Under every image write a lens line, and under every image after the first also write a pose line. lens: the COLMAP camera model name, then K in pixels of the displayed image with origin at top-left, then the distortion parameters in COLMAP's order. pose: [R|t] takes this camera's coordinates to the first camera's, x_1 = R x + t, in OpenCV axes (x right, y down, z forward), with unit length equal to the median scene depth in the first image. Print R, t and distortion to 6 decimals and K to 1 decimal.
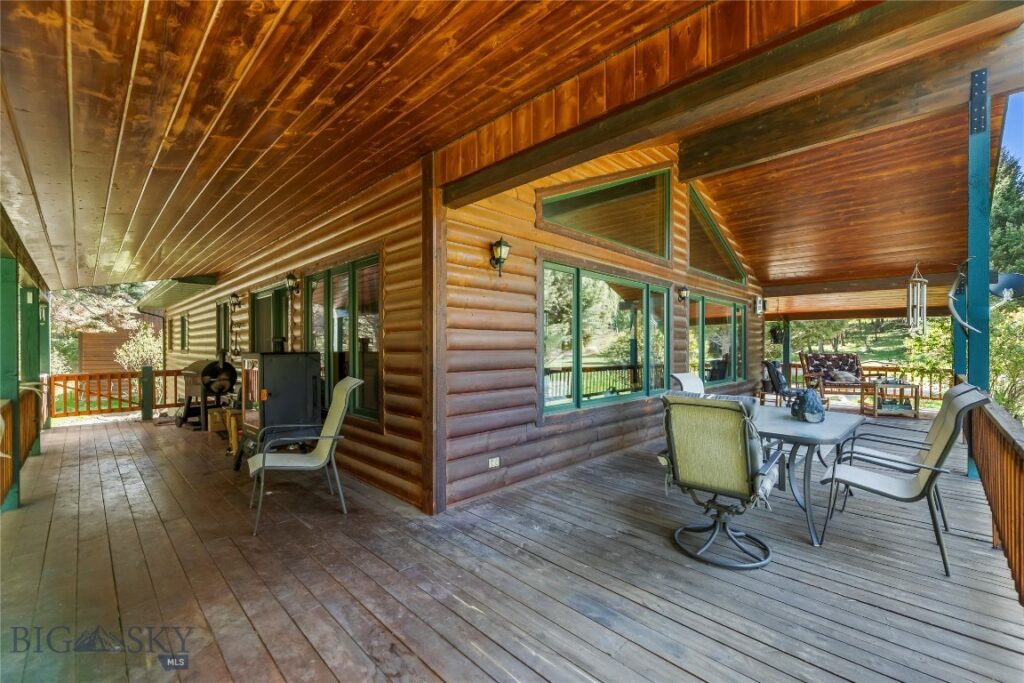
lens RADIAL K [[426.1, 0, 517.2], [0, 426.1, 358.8], [0, 0, 1]] dist [0.000505, 0.000398]
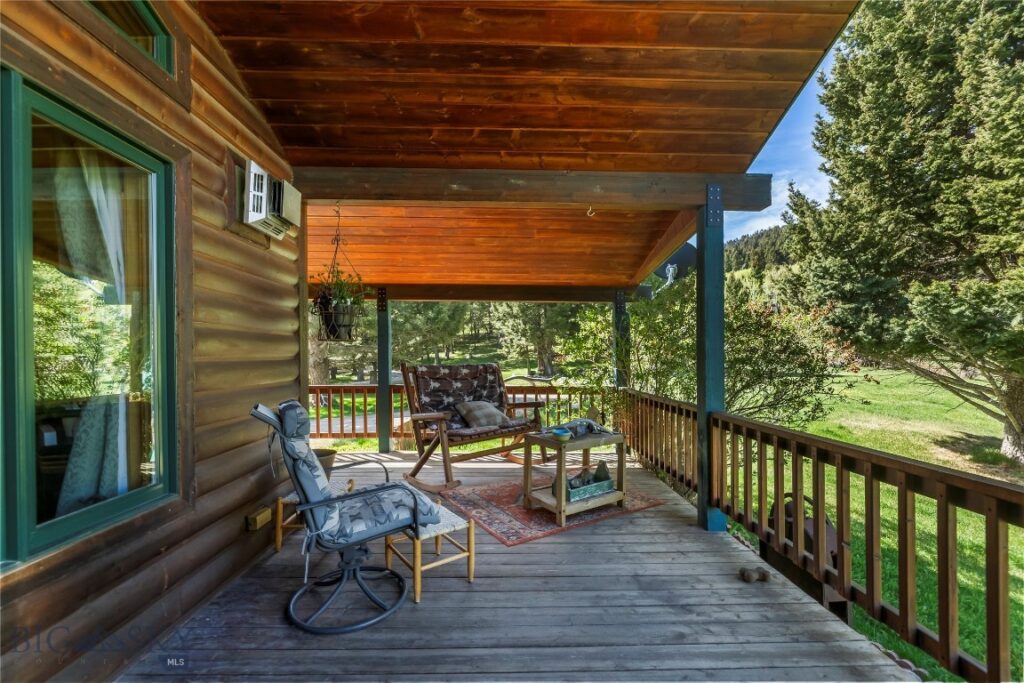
lens RADIAL K [[426.1, 0, 517.2], [0, 426.1, 358.8], [0, 0, 1]] dist [0.000505, 0.000398]
pose [[0.692350, -0.007213, 0.721526, 0.436478], [0.020399, 0.999746, -0.009580, -0.013191], [-0.721274, 0.021351, 0.692321, 0.622975]]
